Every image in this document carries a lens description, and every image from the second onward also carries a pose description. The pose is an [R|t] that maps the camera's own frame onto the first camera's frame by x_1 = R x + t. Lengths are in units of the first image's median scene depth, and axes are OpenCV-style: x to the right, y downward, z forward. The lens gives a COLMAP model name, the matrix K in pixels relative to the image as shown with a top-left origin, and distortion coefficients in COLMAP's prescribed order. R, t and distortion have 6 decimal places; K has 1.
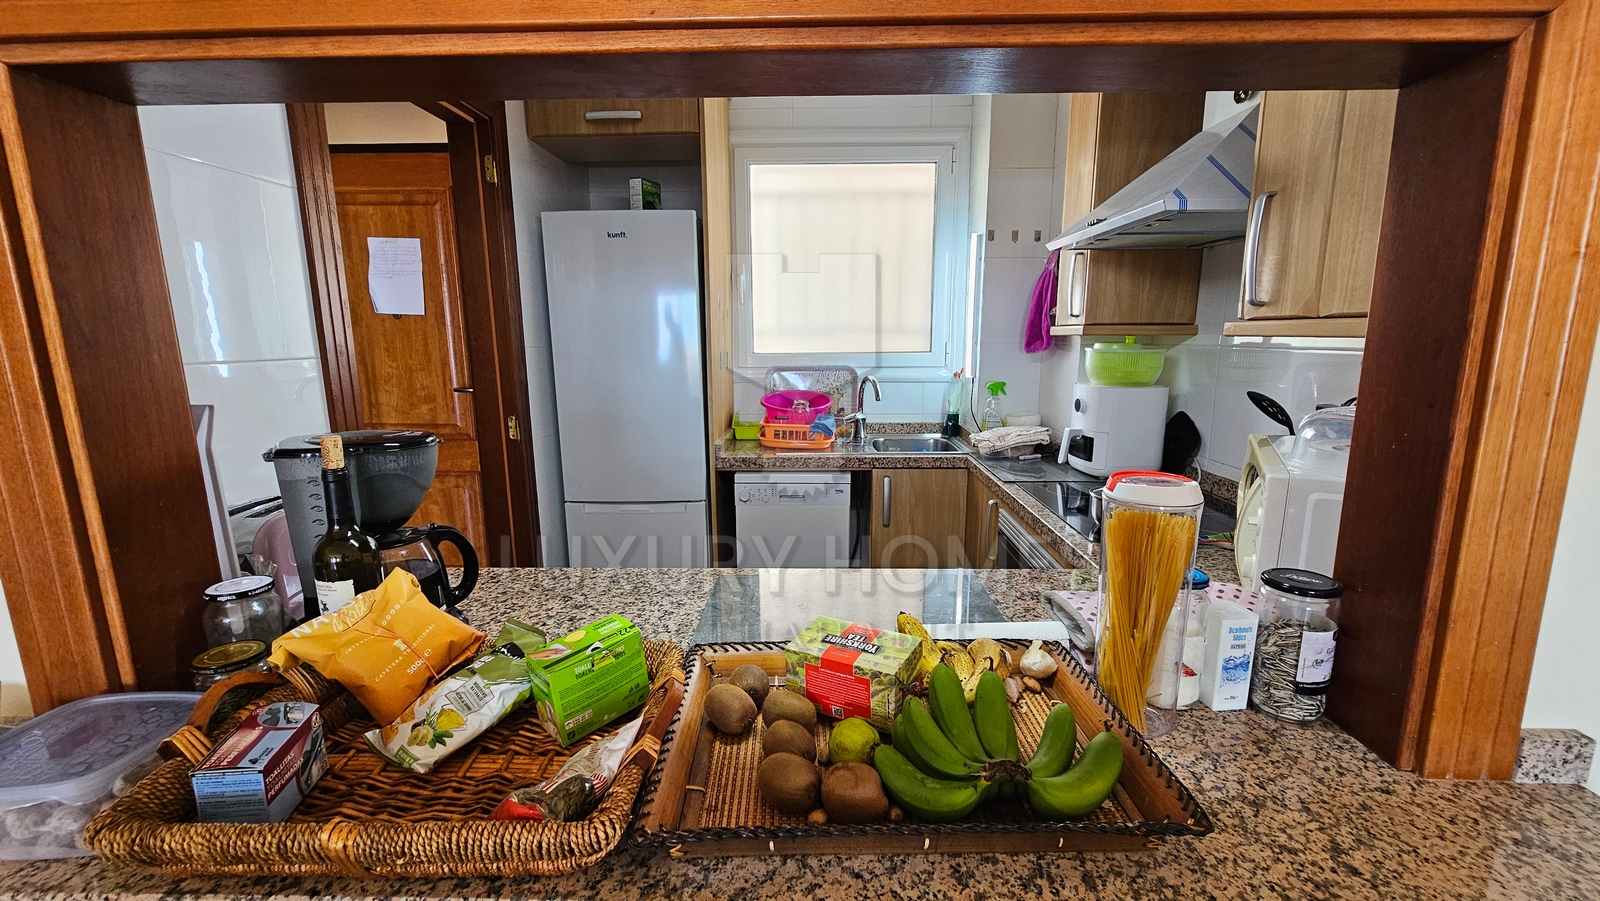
lens RADIAL K [[652.1, 0, 798.7], [0, 652.1, 452.6], [0, 0, 1]] dist [-0.001562, 0.000534]
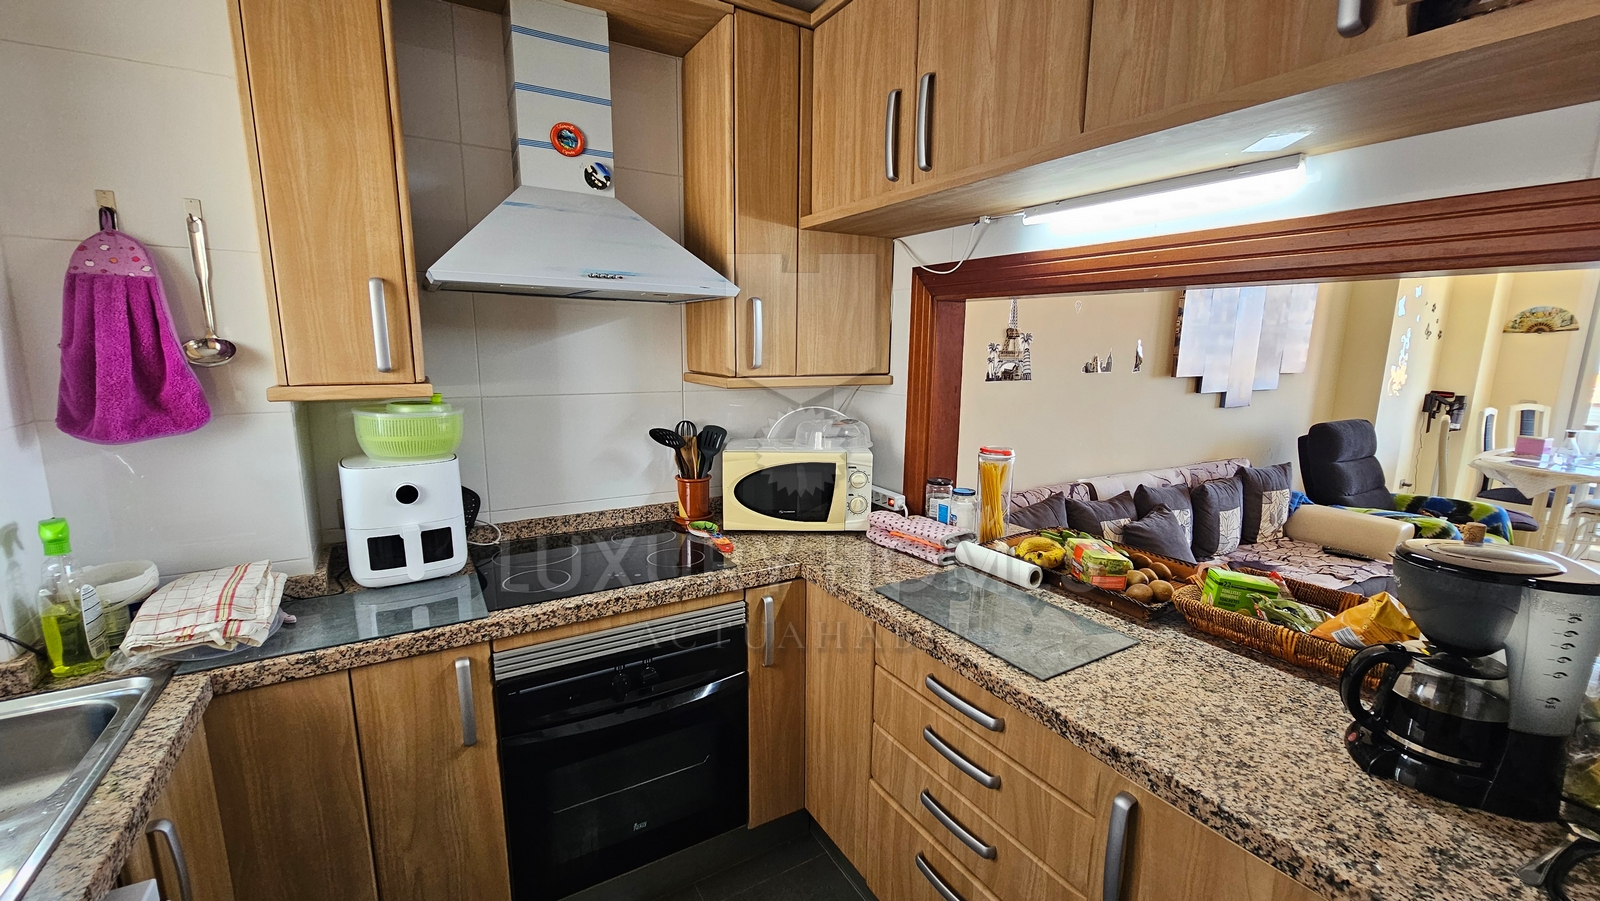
lens RADIAL K [[652.1, 0, 802.4], [0, 652.1, 454.8], [0, 0, 1]] dist [-0.001562, 0.000534]
pose [[-0.522252, -0.154873, 0.838610, -0.489358], [0.147846, 0.952037, 0.267893, -0.302888], [-0.839878, 0.263892, -0.474306, 1.194391]]
